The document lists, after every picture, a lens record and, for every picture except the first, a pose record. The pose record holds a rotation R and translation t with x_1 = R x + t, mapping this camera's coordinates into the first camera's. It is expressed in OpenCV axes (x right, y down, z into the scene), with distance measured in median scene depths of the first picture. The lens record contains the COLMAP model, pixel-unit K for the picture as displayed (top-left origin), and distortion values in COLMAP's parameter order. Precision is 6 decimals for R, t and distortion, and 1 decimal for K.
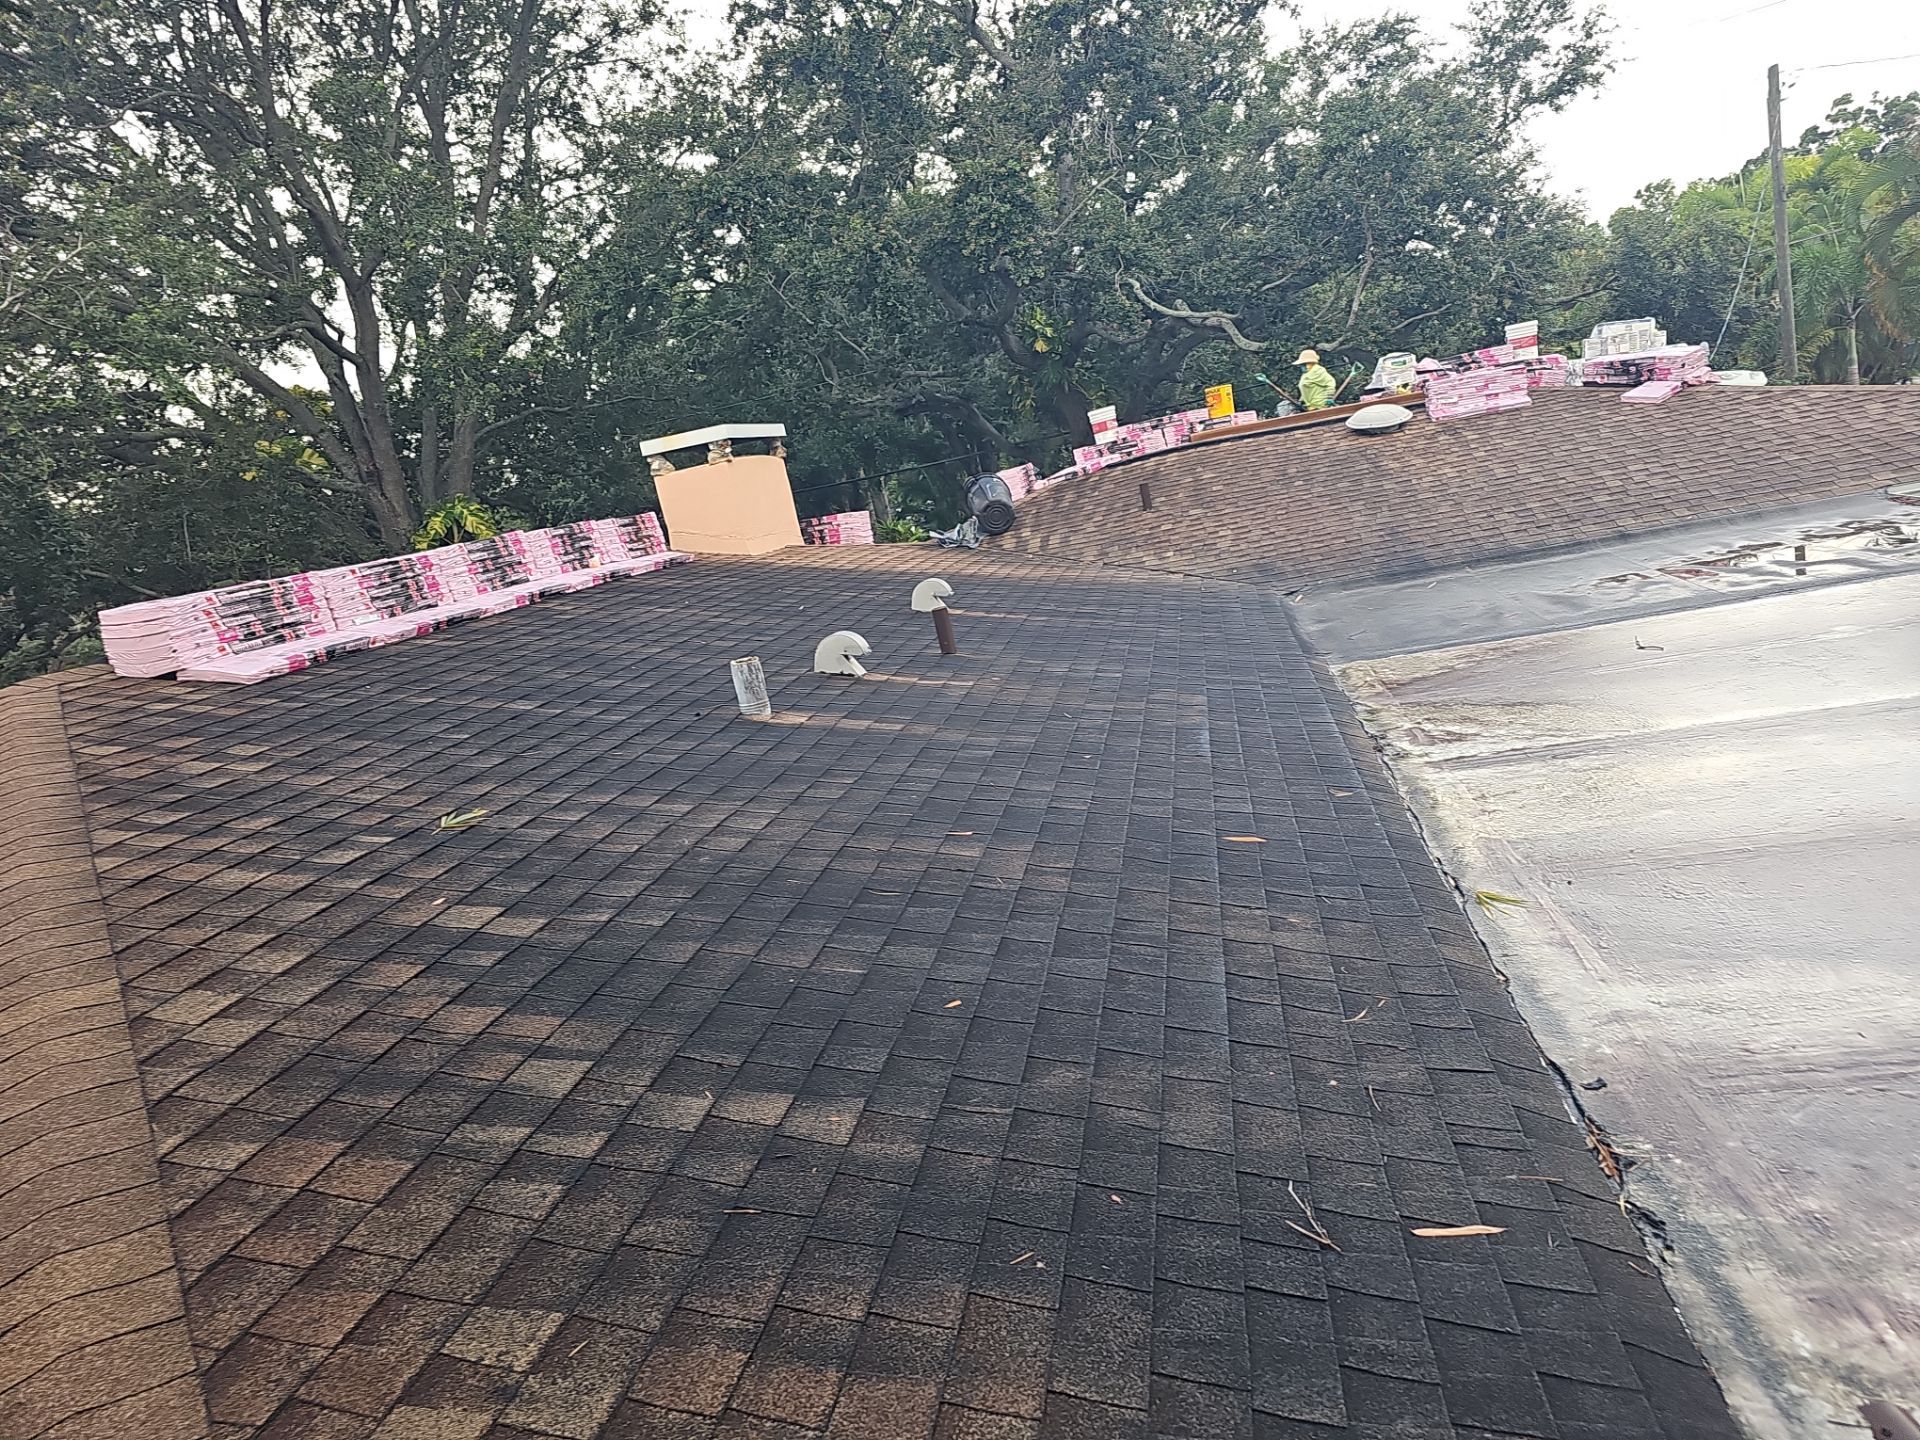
lens RADIAL K [[1242.7, 0, 1023.4], [0, 1242.7, 724.5], [0, 0, 1]] dist [0.053991, -0.036546]
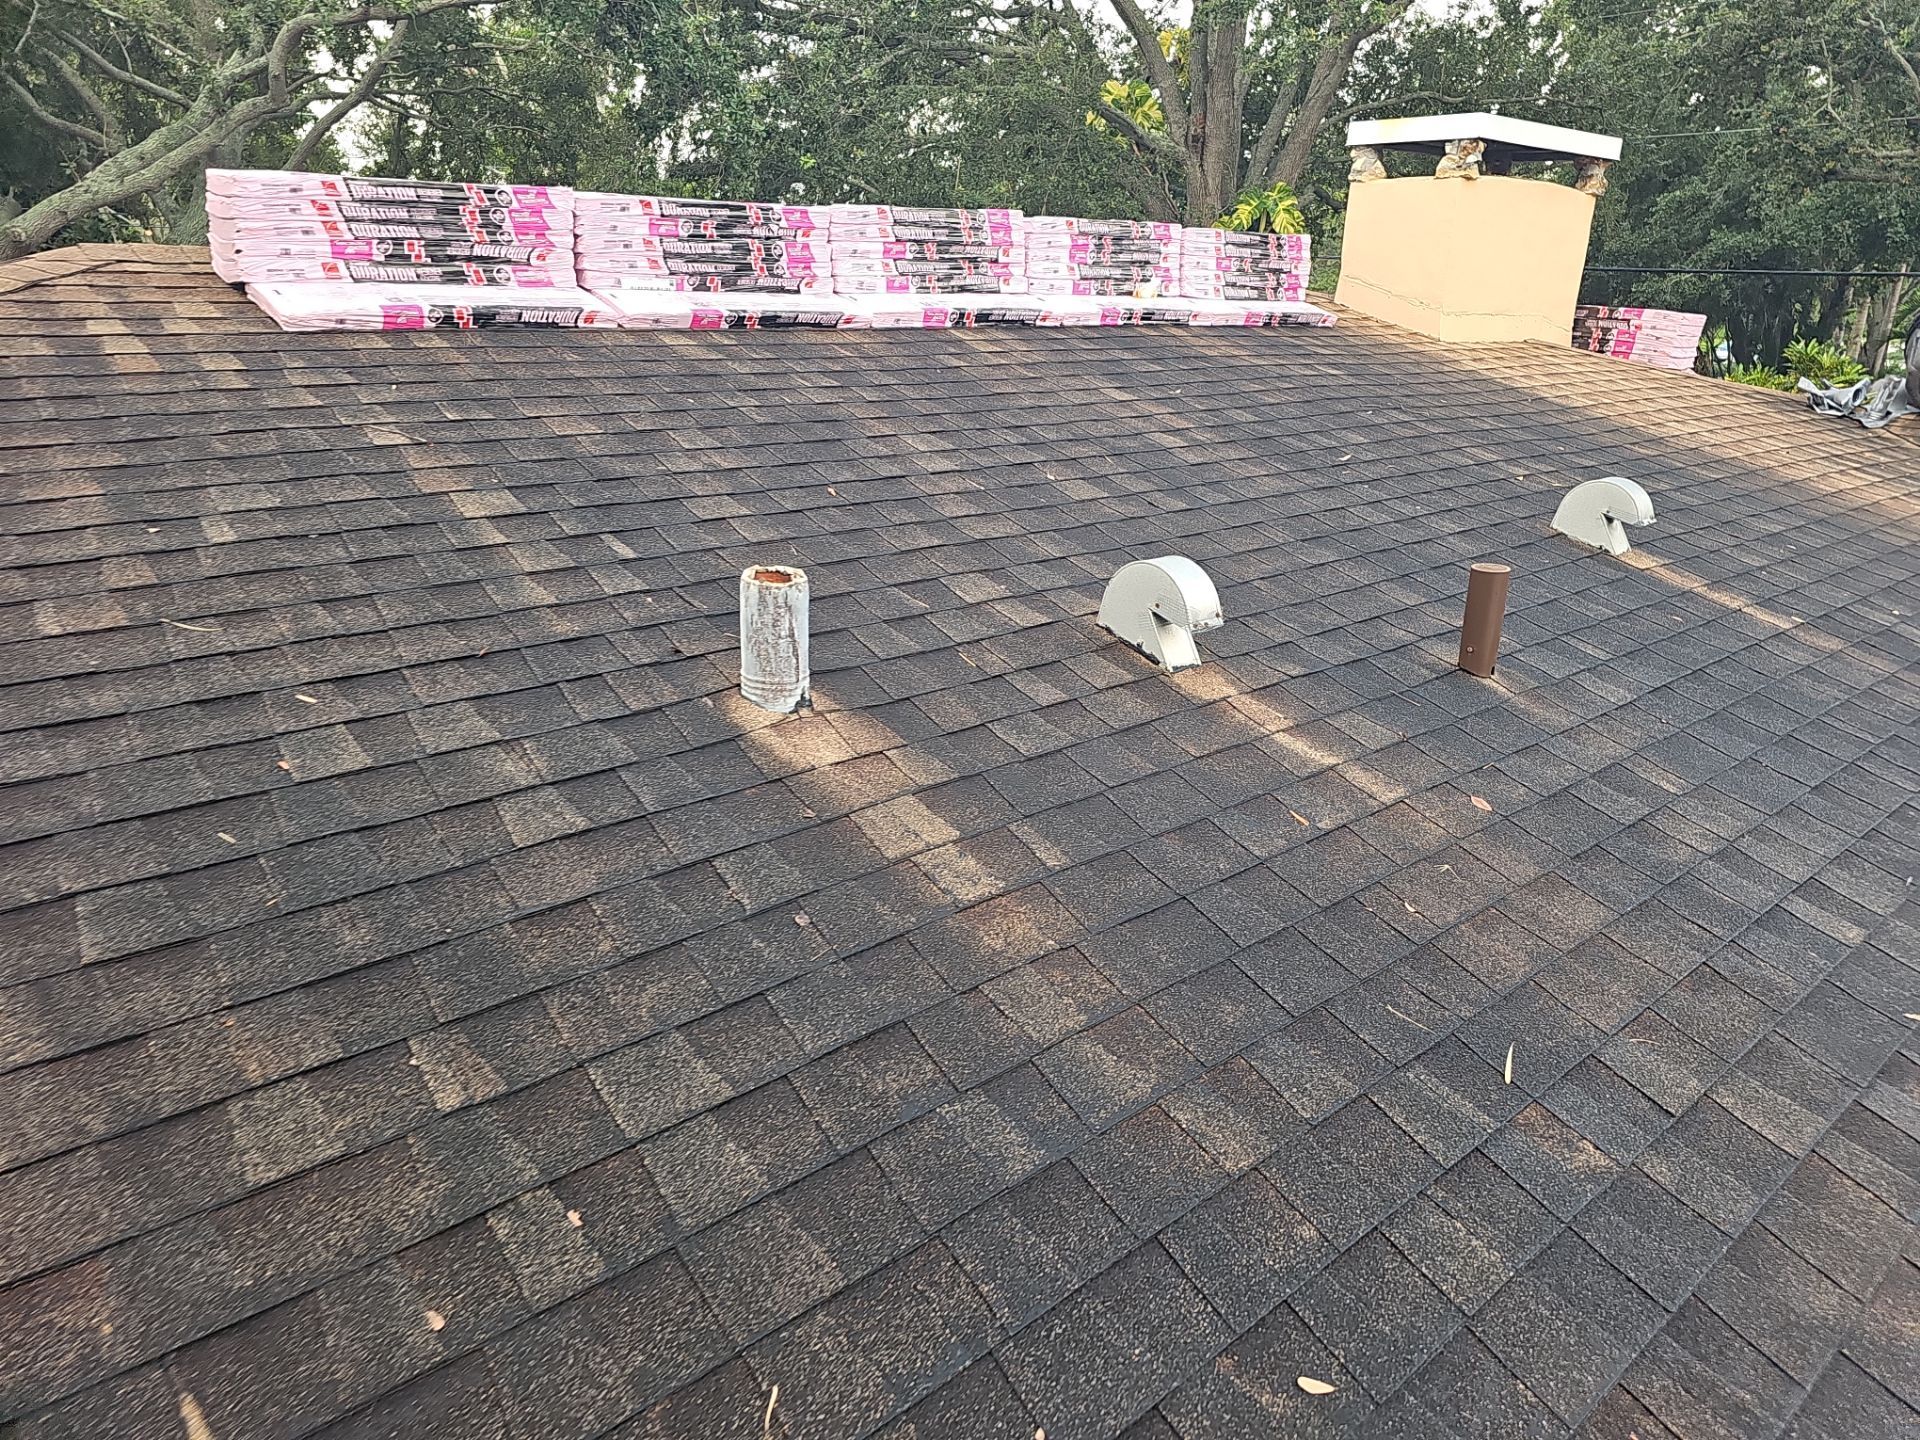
lens RADIAL K [[1242.7, 0, 1023.4], [0, 1242.7, 724.5], [0, 0, 1]] dist [0.053991, -0.036546]
pose [[0.736495, 0.422799, -0.528031, 0.048798], [-0.311845, 0.904918, 0.289615, -0.089646], [0.600273, -0.048636, 0.798315, 0.411894]]
